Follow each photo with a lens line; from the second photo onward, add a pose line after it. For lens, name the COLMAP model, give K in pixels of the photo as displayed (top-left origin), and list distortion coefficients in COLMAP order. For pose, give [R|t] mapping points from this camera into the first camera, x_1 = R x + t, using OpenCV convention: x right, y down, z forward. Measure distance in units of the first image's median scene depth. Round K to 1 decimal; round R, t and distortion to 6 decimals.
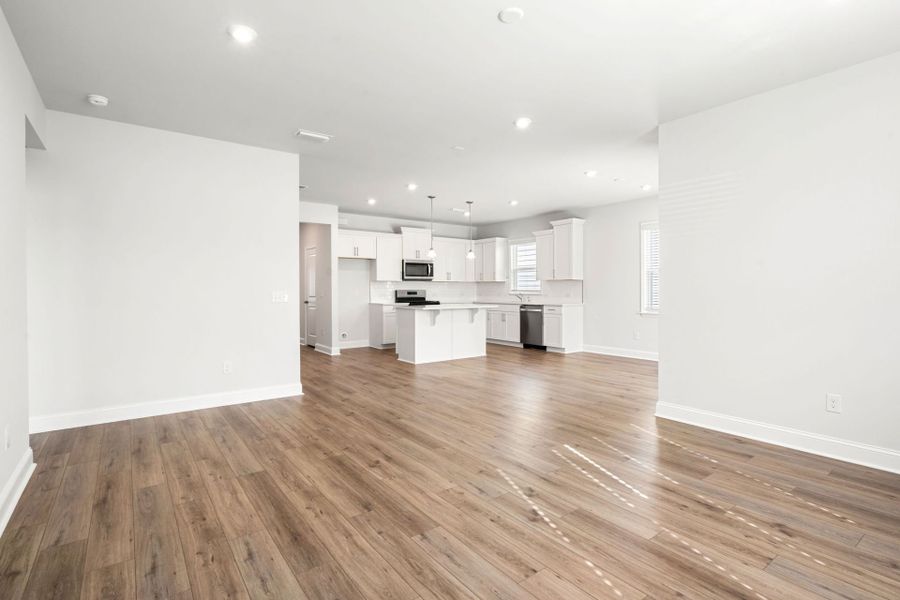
lens RADIAL K [[450.2, 0, 452.4], [0, 450.2, 289.9], [0, 0, 1]] dist [-0.002385, -0.000956]
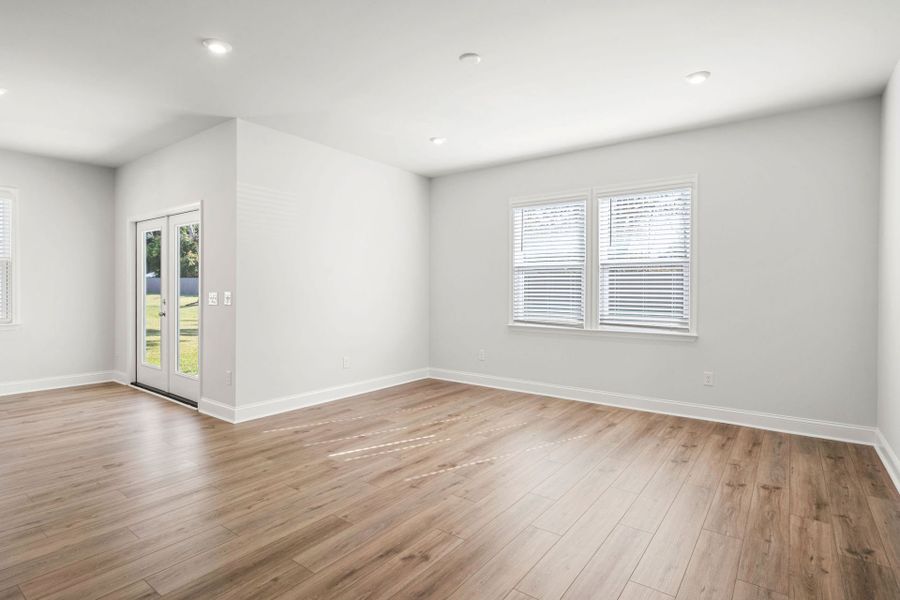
lens RADIAL K [[450.2, 0, 452.4], [0, 450.2, 289.9], [0, 0, 1]] dist [-0.002385, -0.000956]
pose [[-0.290056, -0.000167, 0.957010, -0.278635], [-0.004387, 0.999990, -0.001155, -0.002556], [-0.957000, -0.004533, -0.290054, 0.387900]]
